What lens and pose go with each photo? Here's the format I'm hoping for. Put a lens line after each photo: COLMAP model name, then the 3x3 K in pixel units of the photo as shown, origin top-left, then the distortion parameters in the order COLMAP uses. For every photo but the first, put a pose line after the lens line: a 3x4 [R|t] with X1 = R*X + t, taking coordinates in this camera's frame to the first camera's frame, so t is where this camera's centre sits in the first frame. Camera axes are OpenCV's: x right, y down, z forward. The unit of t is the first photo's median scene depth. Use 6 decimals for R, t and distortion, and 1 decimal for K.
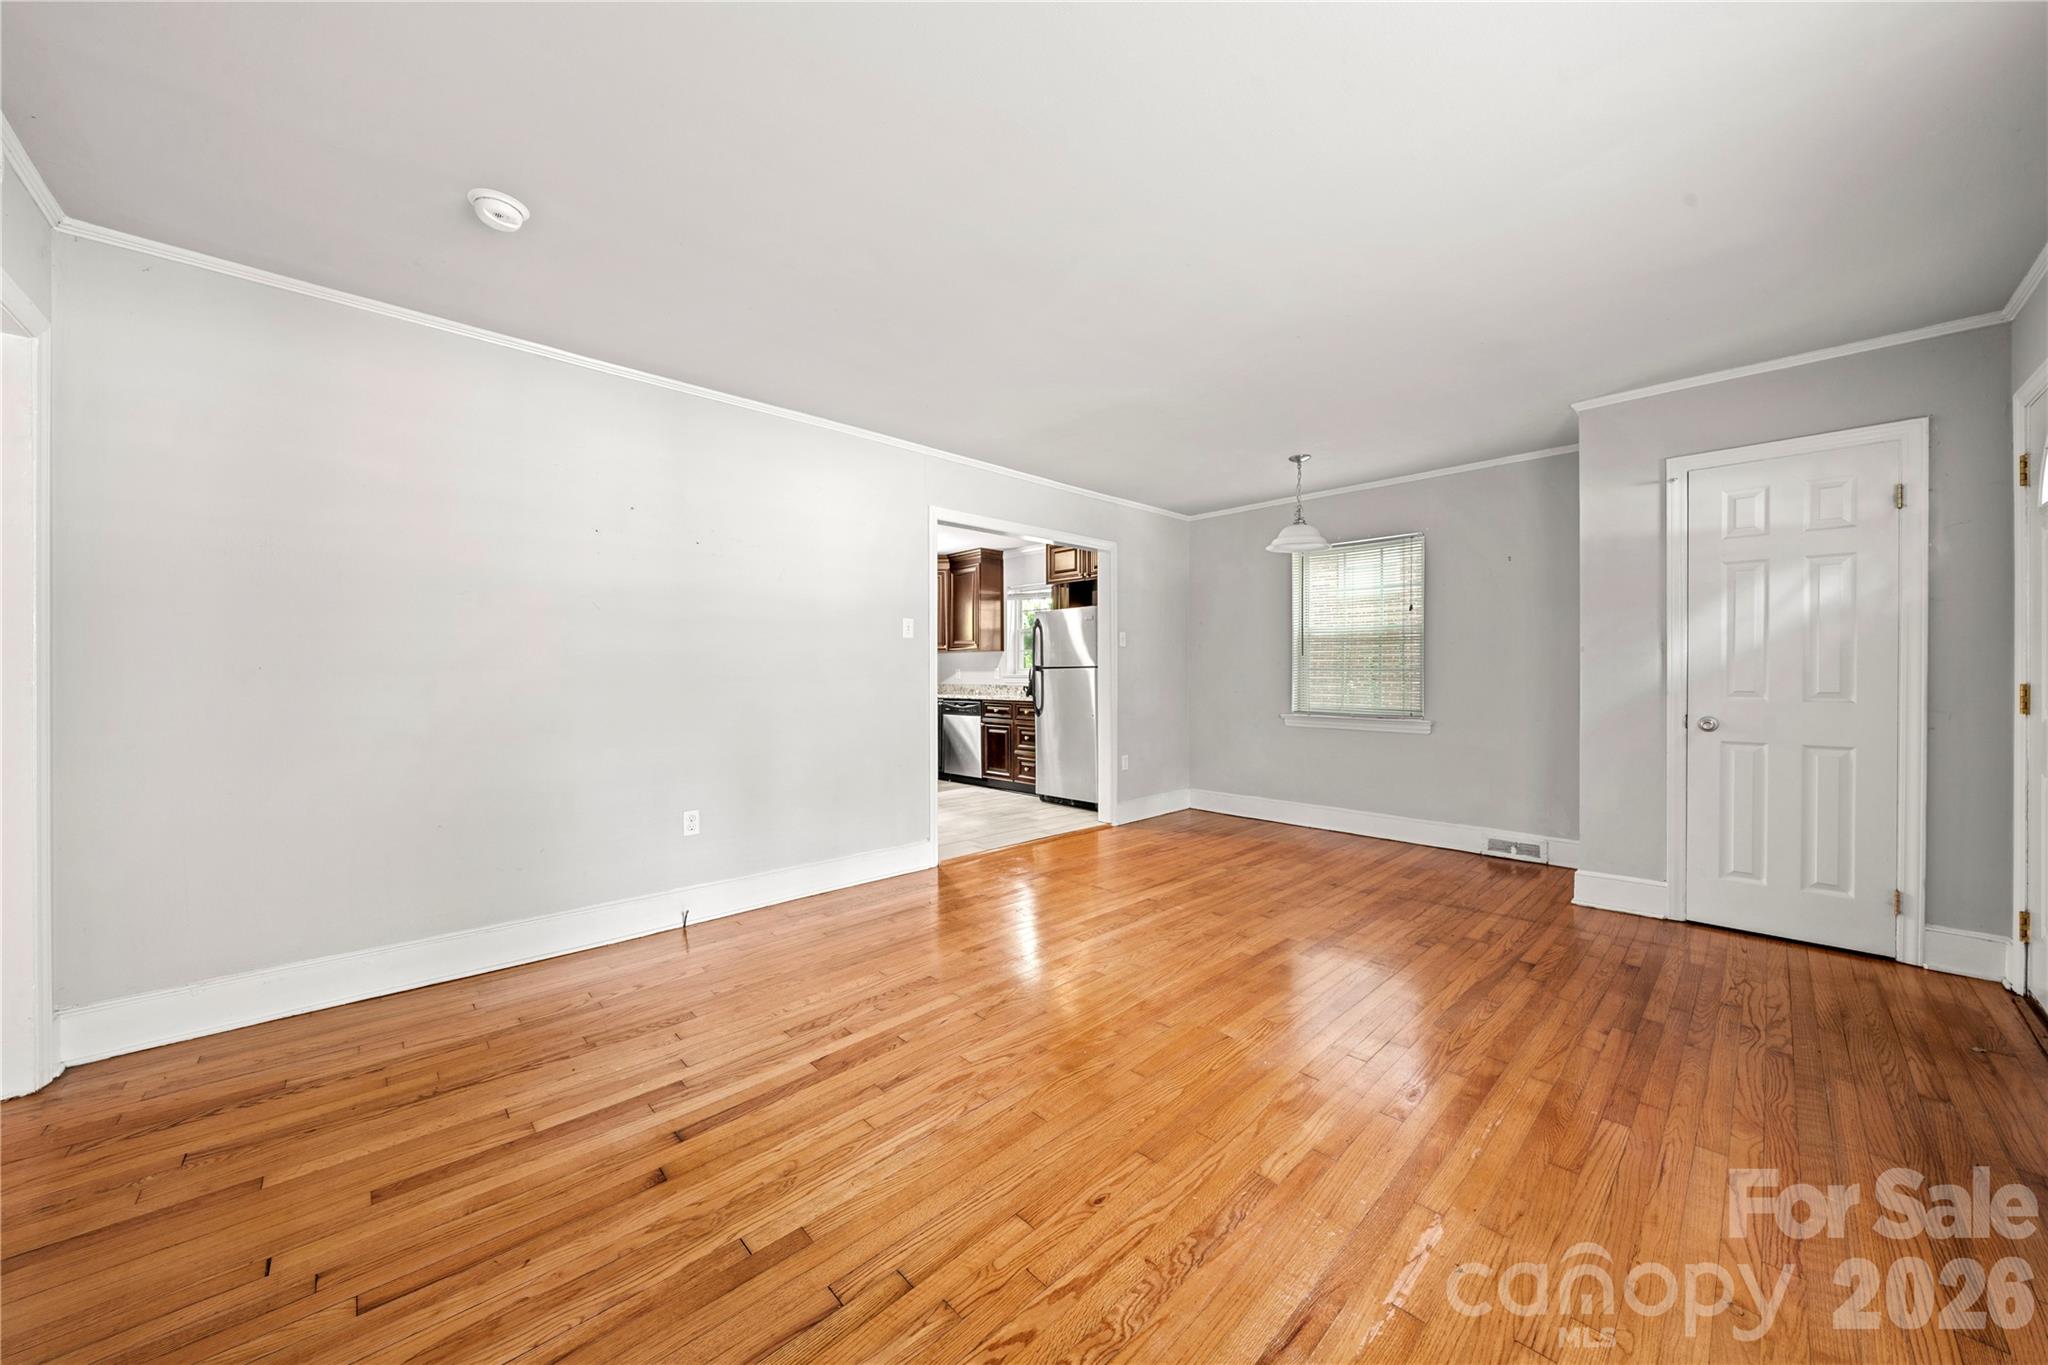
lens RADIAL K [[699.8, 0, 1036.8], [0, 699.8, 682.4], [0, 0, 1]] dist [-0.004906, -0.000112]
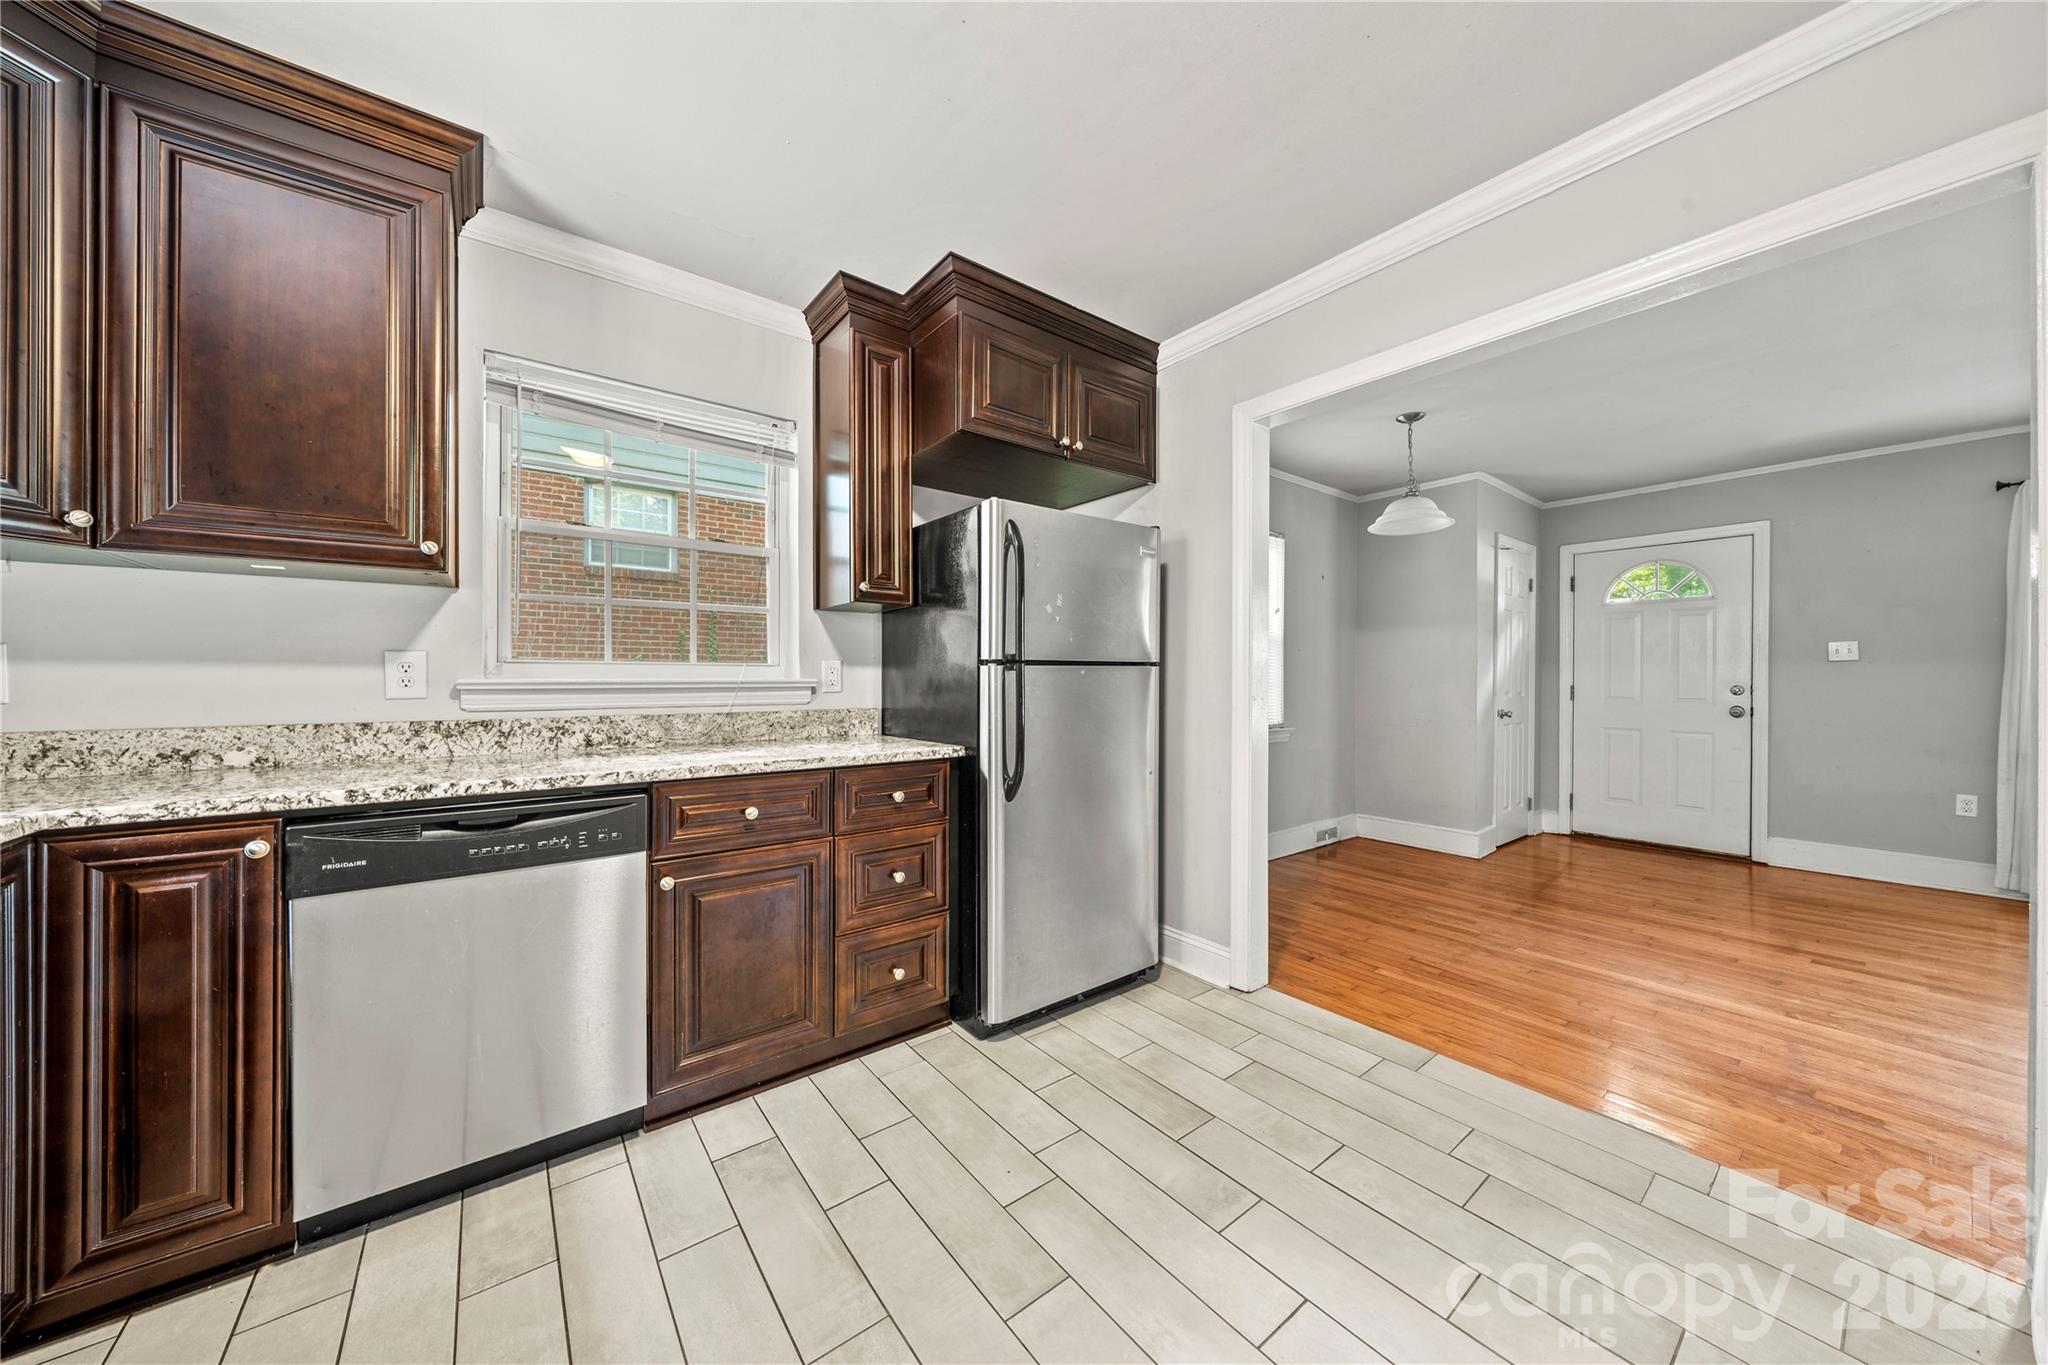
lens RADIAL K [[699.8, 0, 996.9], [0, 699.8, 679.5], [0, 0, 1]] dist [-0.004906, -0.000112]
pose [[0.118575, -0.000997, 0.992945, -0.640401], [0.007156, 0.999974, 0.000149, -0.022164], [-0.992919, 0.007088, 0.118579, 1.794465]]
